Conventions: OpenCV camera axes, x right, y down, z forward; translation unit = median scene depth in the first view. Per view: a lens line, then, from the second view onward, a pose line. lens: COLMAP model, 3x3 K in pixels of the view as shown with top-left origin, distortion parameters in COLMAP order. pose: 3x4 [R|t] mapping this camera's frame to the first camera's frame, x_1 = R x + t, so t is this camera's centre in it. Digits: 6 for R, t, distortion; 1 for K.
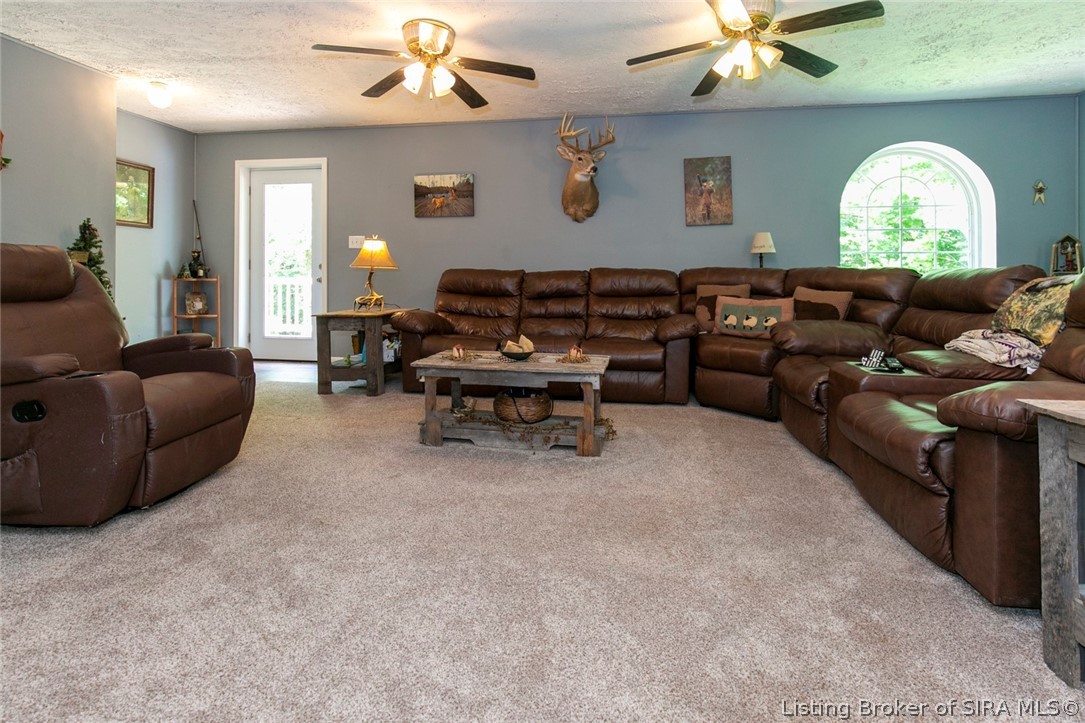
lens RADIAL K [[520.8, 0, 541.7], [0, 520.8, 270.8], [0, 0, 1]] dist [0.006603, -0.000282]
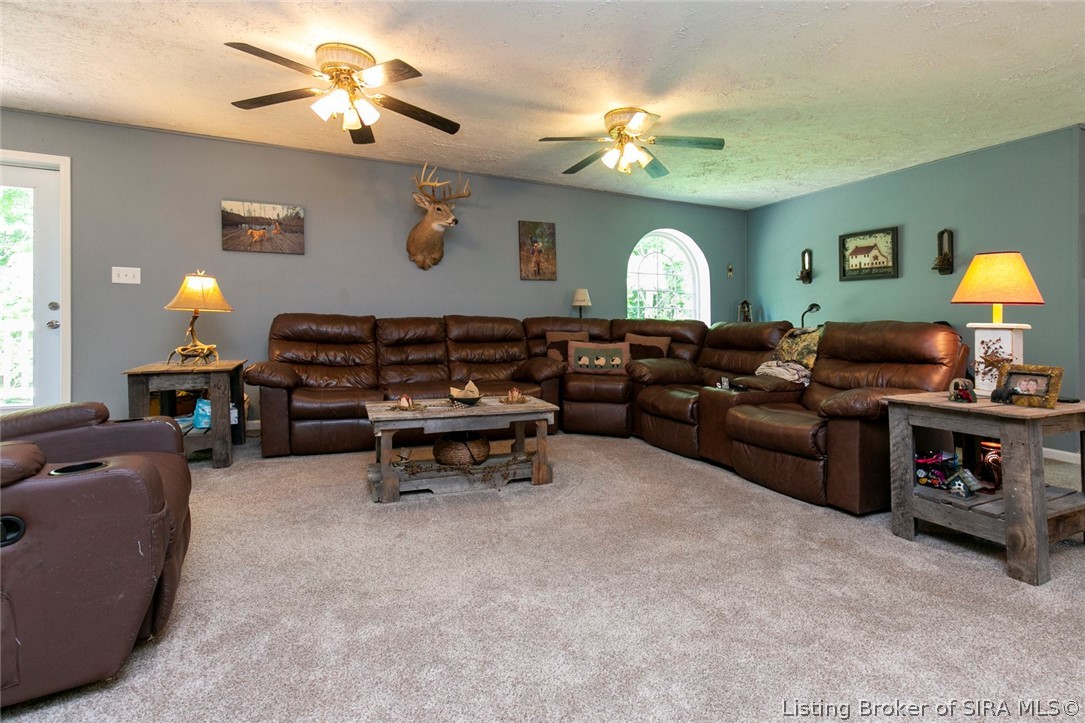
lens RADIAL K [[498.2, 0, 574.0], [0, 498.2, 310.6], [0, 0, 1]] dist [0.009646, -0.000146]
pose [[0.835983, 0.023162, 0.548267, -0.305708], [-0.017099, 0.999723, -0.016163, -0.003981], [-0.548490, 0.004138, 0.836147, 0.035787]]
